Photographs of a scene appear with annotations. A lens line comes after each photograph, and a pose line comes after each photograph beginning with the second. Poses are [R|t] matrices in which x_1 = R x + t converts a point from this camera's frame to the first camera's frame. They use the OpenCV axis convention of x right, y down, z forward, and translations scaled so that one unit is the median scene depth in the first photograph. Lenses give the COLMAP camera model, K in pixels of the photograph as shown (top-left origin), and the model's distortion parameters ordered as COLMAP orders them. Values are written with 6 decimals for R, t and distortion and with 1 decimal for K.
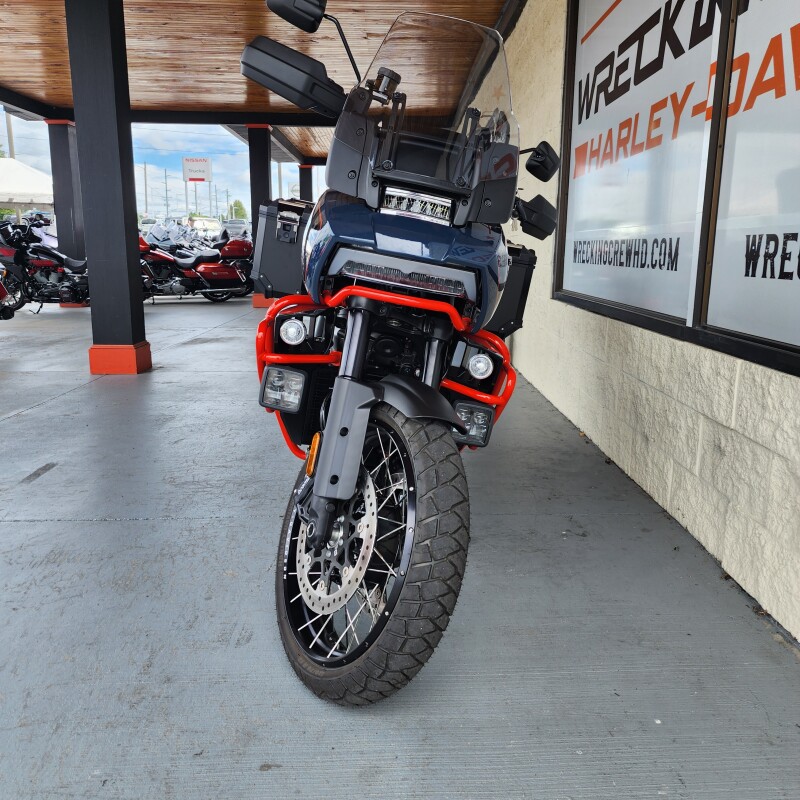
lens RADIAL K [[716.0, 0, 397.6], [0, 716.0, 388.7], [0, 0, 1]] dist [0.064921, -0.054415]
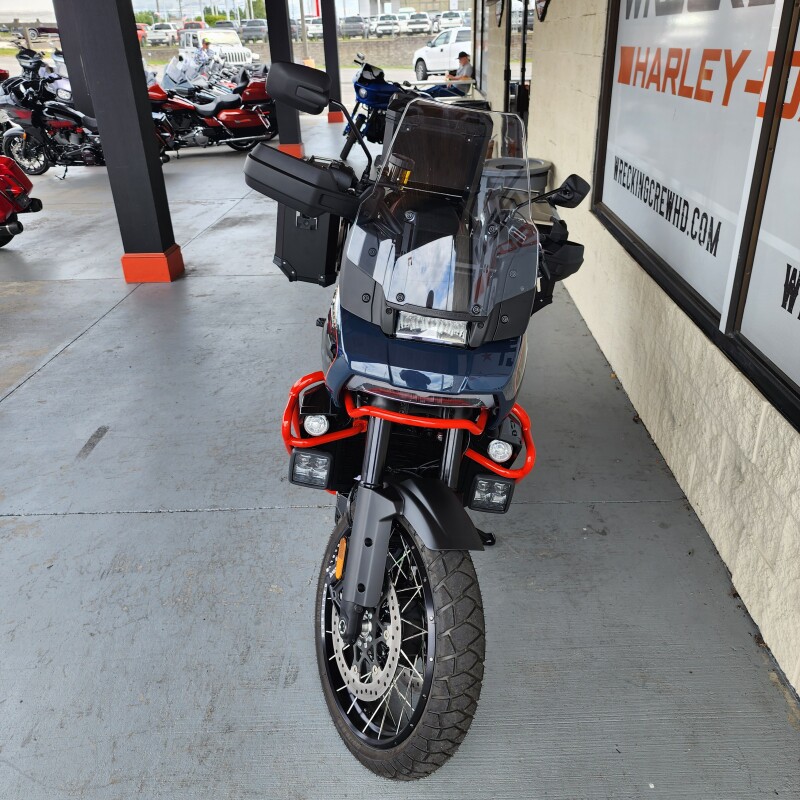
lens RADIAL K [[716.0, 0, 397.6], [0, 716.0, 388.7], [0, 0, 1]] dist [0.064921, -0.054415]
pose [[0.998058, -0.020938, -0.058659, 0.024117], [0.035133, 0.966923, 0.252636, -0.287020], [0.051429, -0.254206, 0.965782, 0.017142]]
